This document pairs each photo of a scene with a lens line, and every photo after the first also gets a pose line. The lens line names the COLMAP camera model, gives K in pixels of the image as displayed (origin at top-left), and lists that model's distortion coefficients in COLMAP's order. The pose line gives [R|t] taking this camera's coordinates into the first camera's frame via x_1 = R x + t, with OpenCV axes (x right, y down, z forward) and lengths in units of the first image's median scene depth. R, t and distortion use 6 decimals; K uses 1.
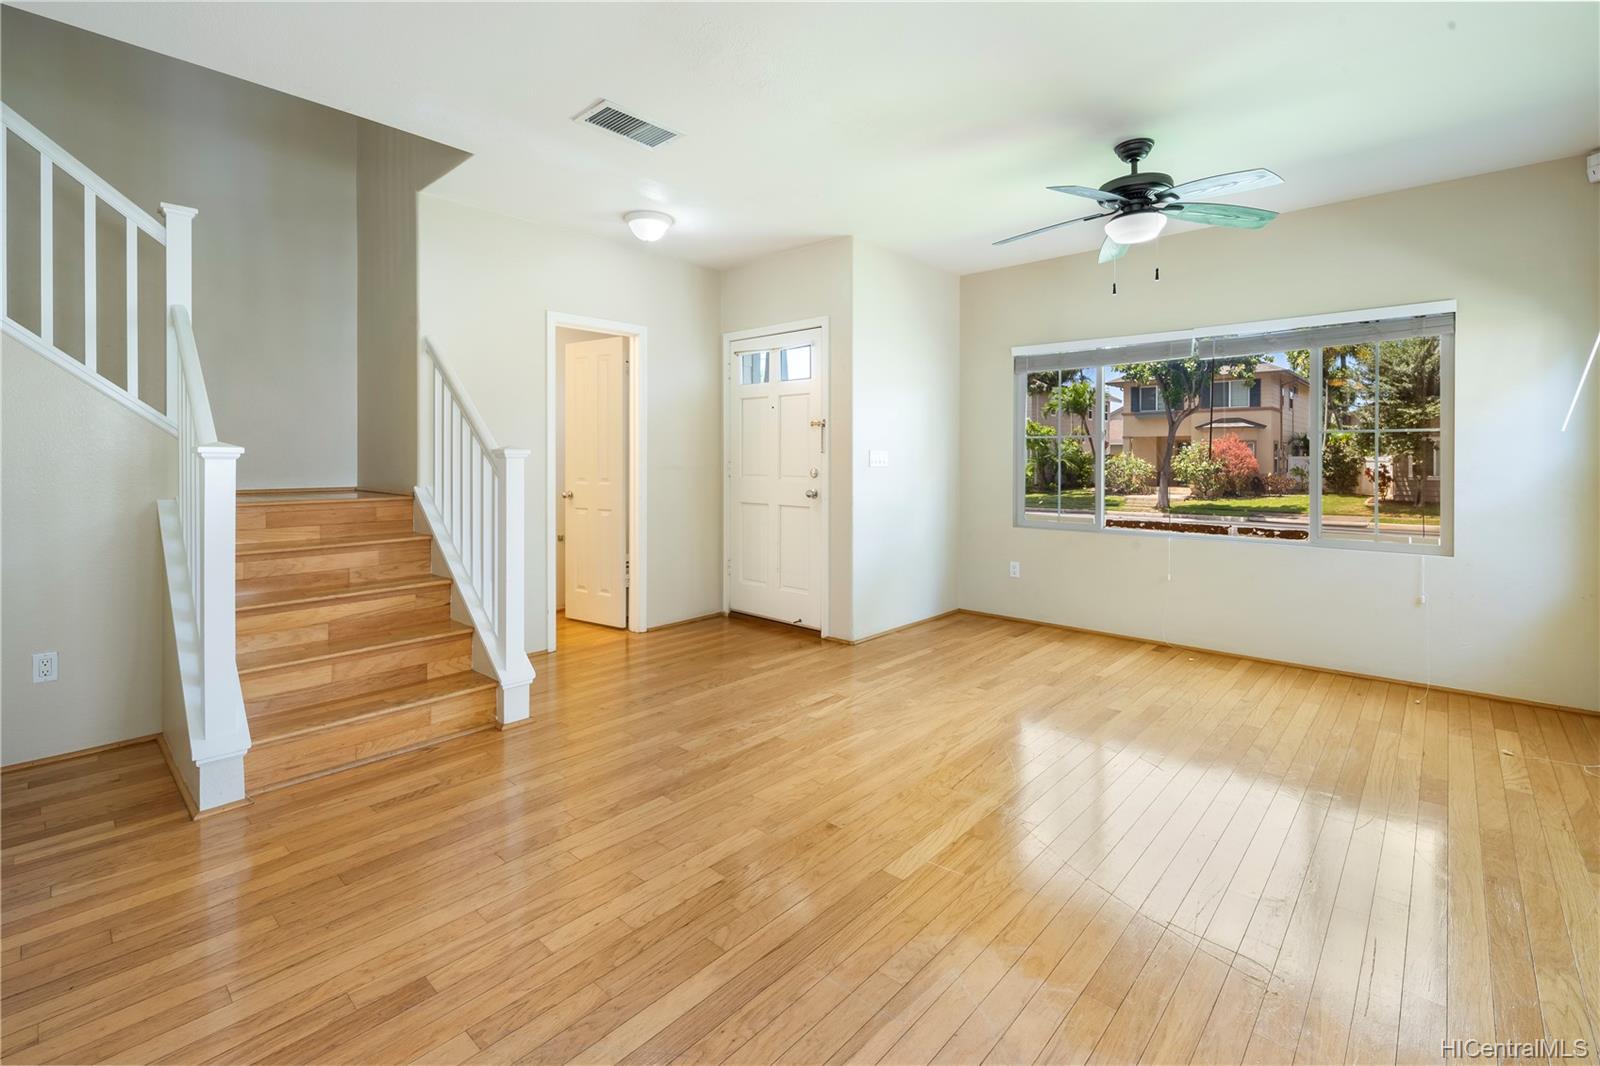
lens RADIAL K [[707.1, 0, 804.4], [0, 707.1, 459.2], [0, 0, 1]] dist [0.008358, -0.006286]
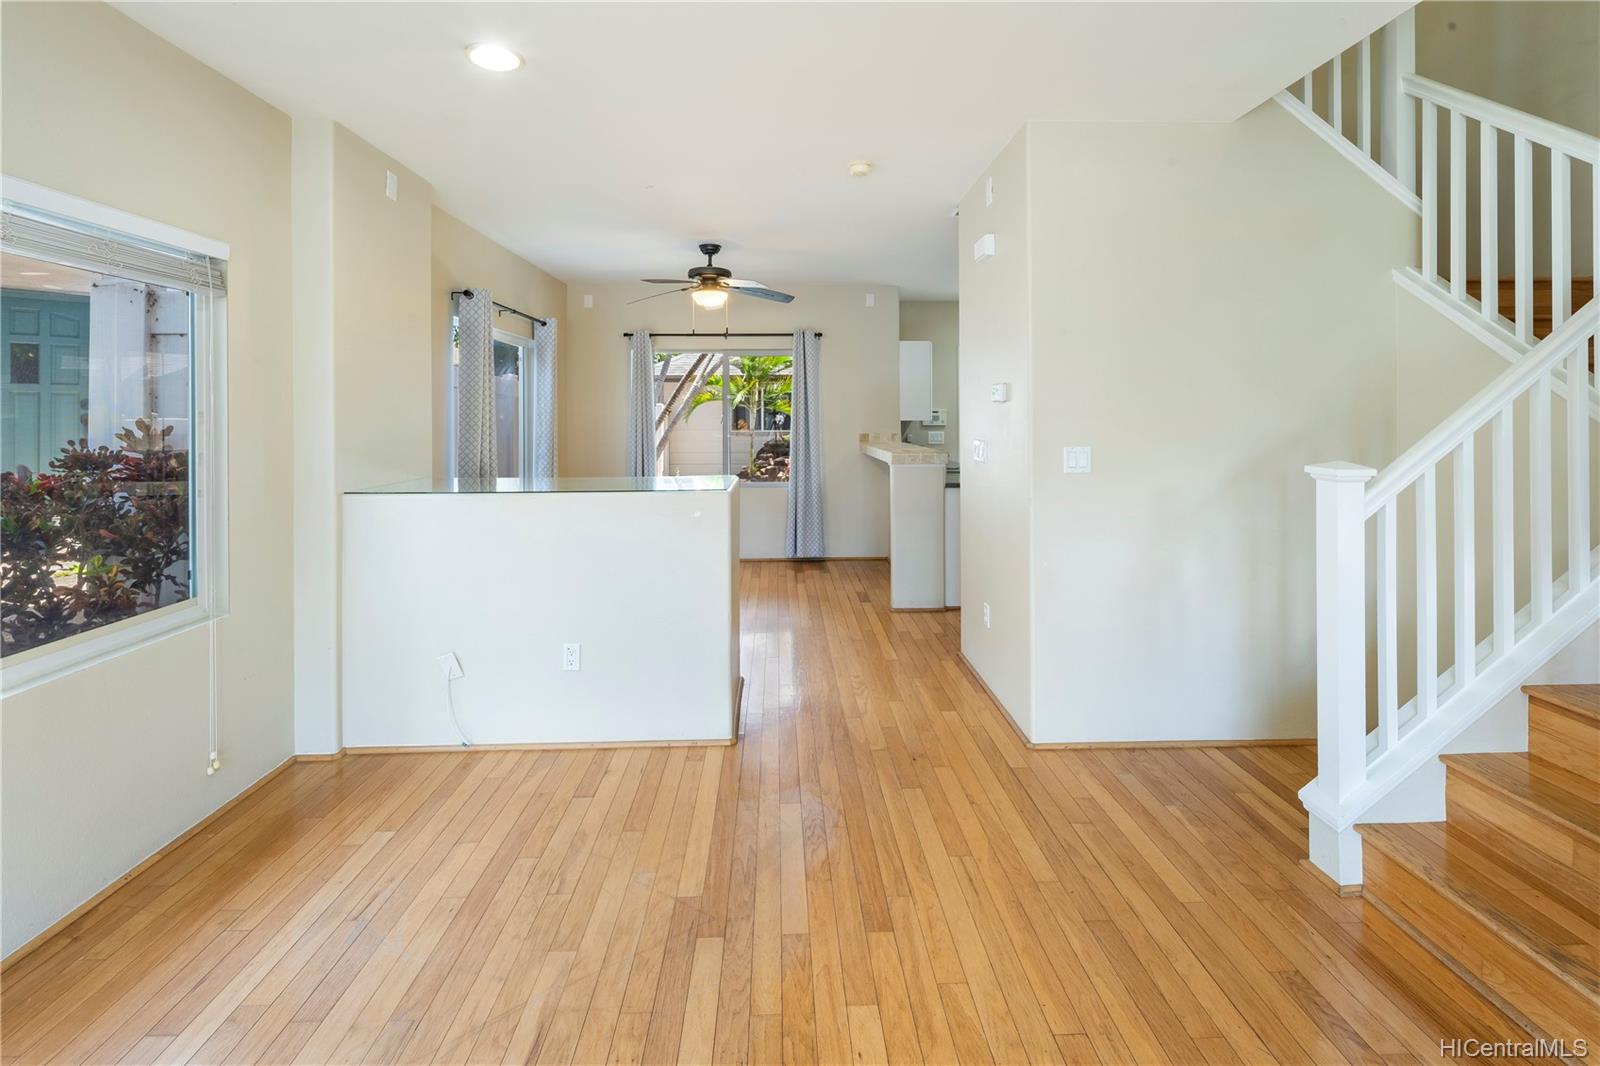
lens RADIAL K [[702.1, 0, 794.6], [0, 702.1, 415.5], [0, 0, 1]] dist [0.000794, -0.000643]
pose [[-0.719411, 0.002231, -0.694581, 0.135875], [0.000304, 0.999996, 0.002896, -0.043894], [0.694584, 0.001872, -0.719409, 0.608271]]
